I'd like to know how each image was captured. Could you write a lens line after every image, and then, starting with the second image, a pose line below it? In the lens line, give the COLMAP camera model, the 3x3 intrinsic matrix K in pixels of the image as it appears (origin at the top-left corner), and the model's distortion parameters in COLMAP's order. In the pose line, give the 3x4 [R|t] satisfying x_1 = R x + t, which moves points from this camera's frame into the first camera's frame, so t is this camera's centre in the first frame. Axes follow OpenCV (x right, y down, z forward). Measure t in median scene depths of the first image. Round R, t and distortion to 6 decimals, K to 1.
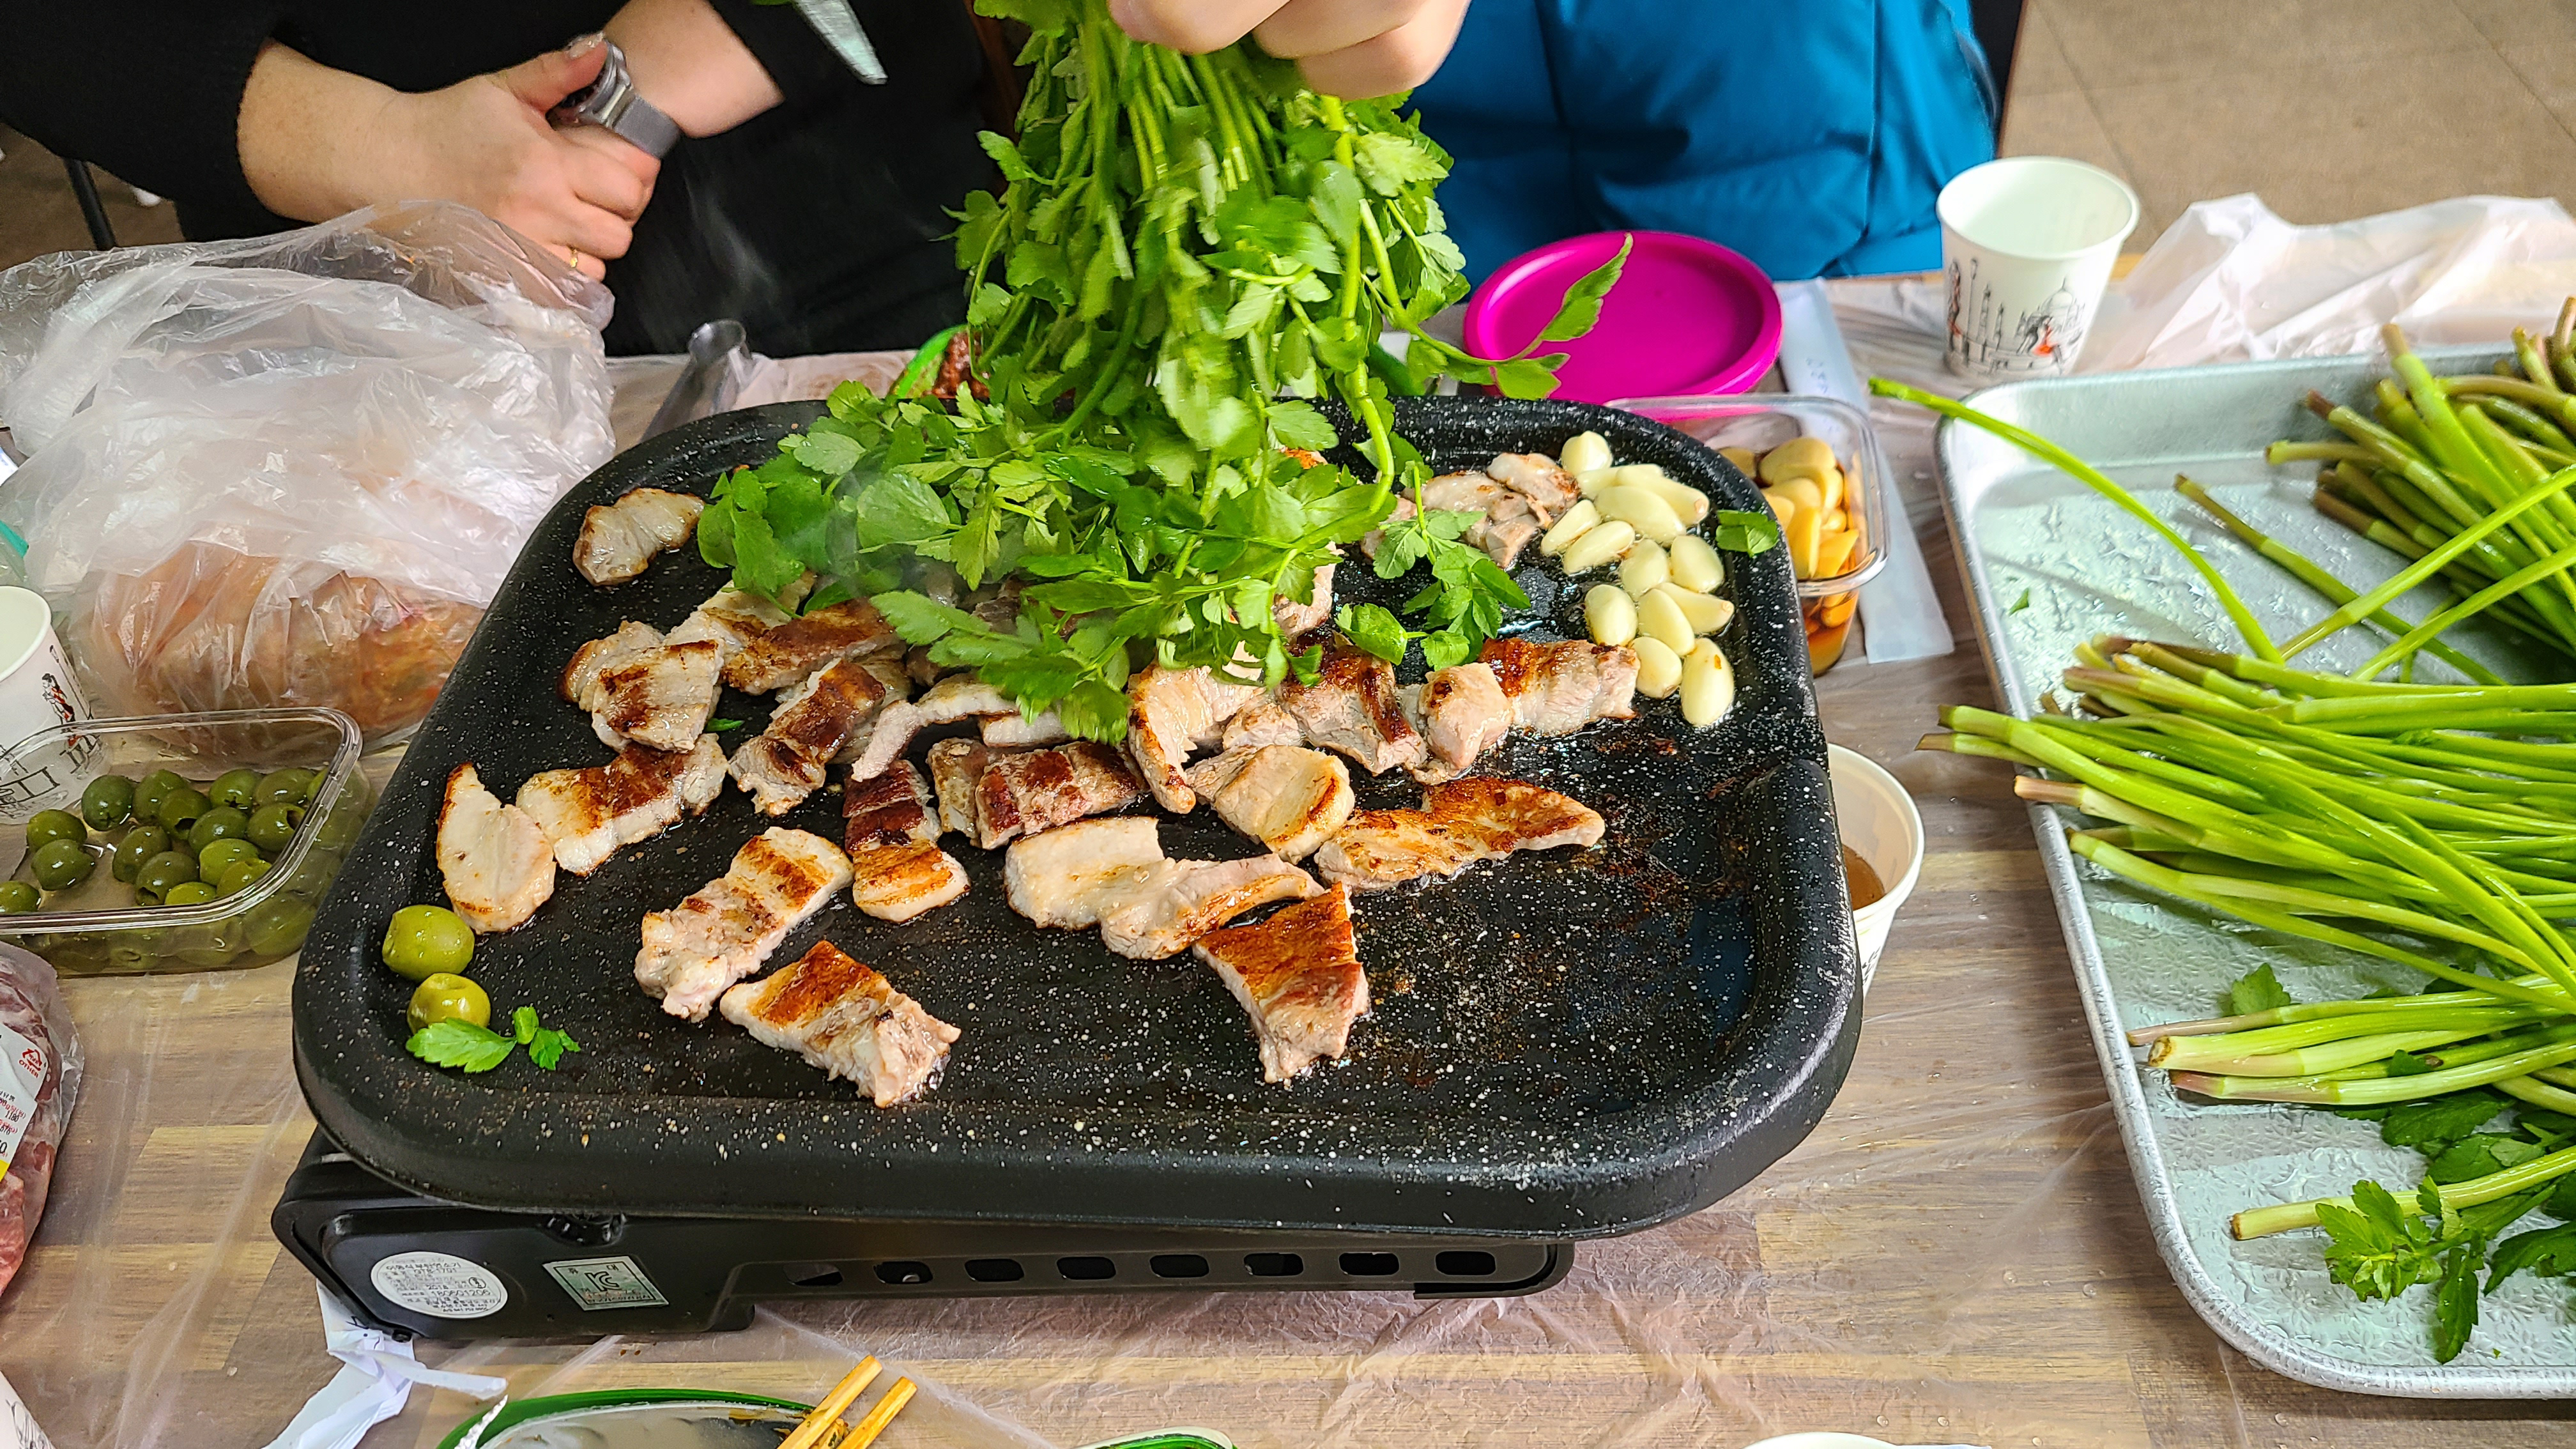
lens RADIAL K [[1958.1, 0, 1288.0], [0, 1958.1, 724.5], [0, 0, 1]] dist [0.050932, -0.042453]
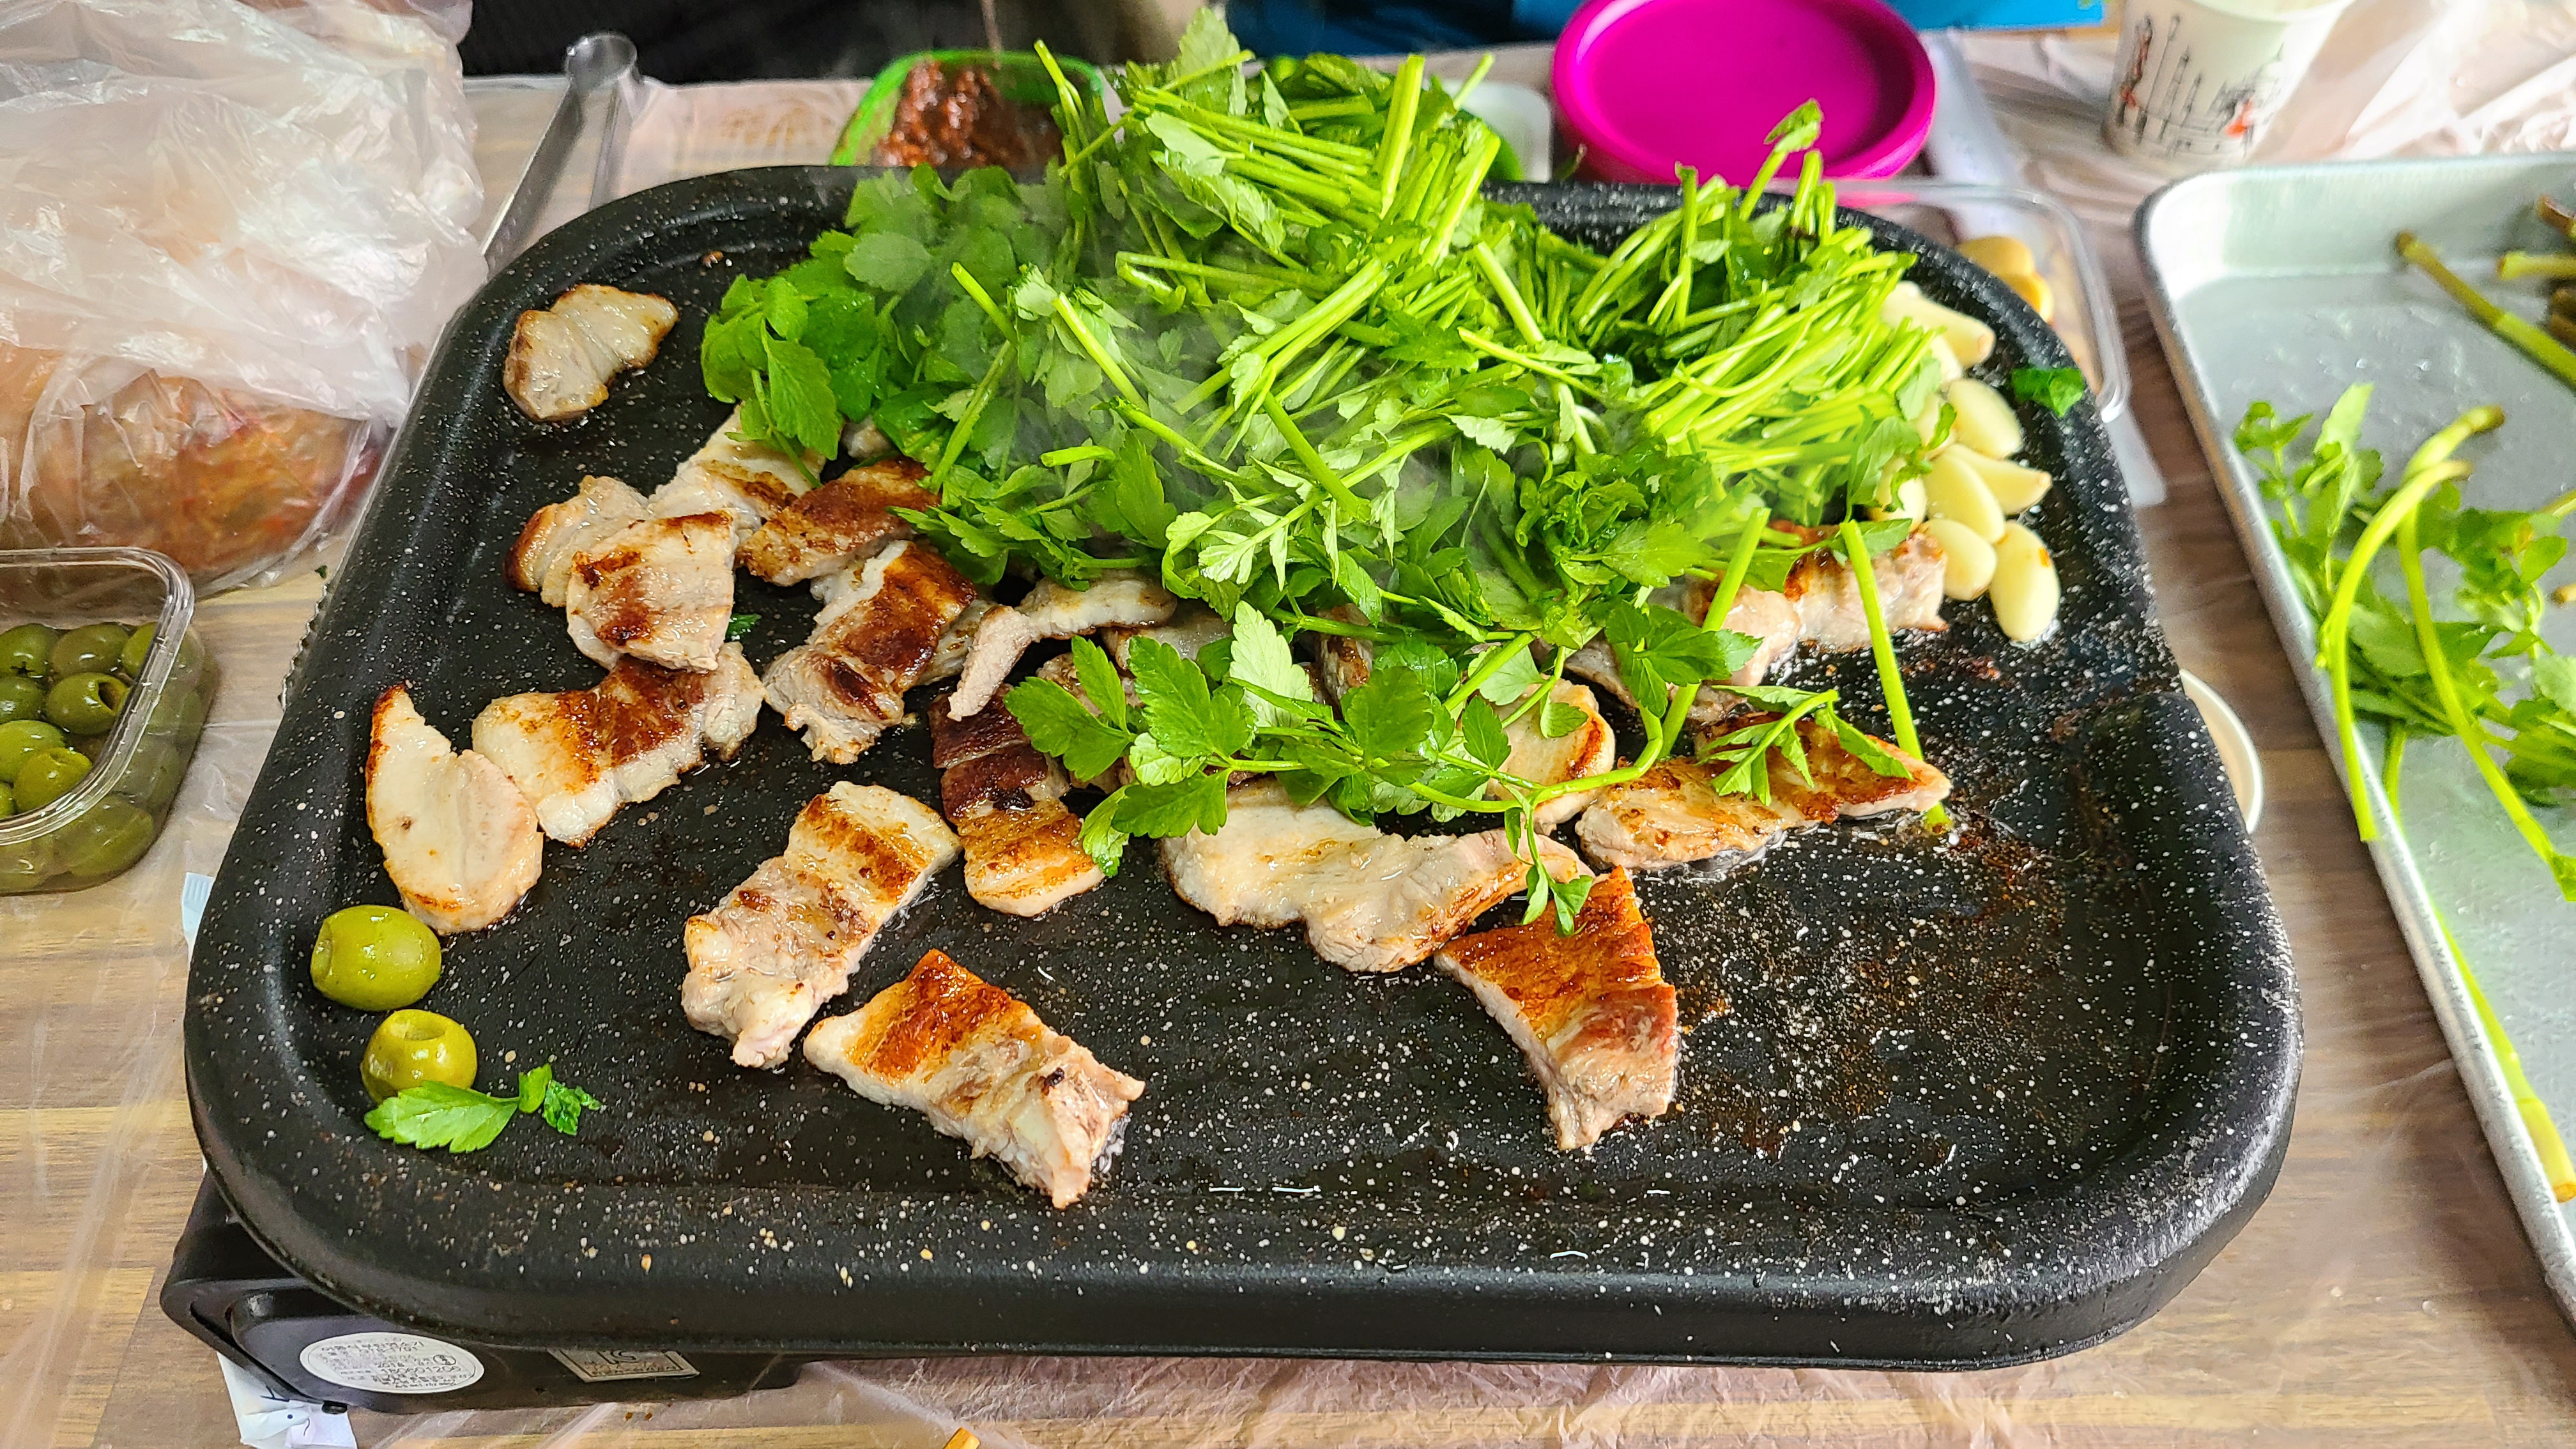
lens RADIAL K [[1967.4, 0, 1288.0], [0, 1967.4, 724.5], [0, 0, 1]] dist [0.039637, -0.038910]
pose [[0.994504, -0.002385, 0.104672, -0.168675], [-0.011905, 0.990680, 0.135692, -0.070495], [-0.104020, -0.136192, 0.985206, 0.248803]]
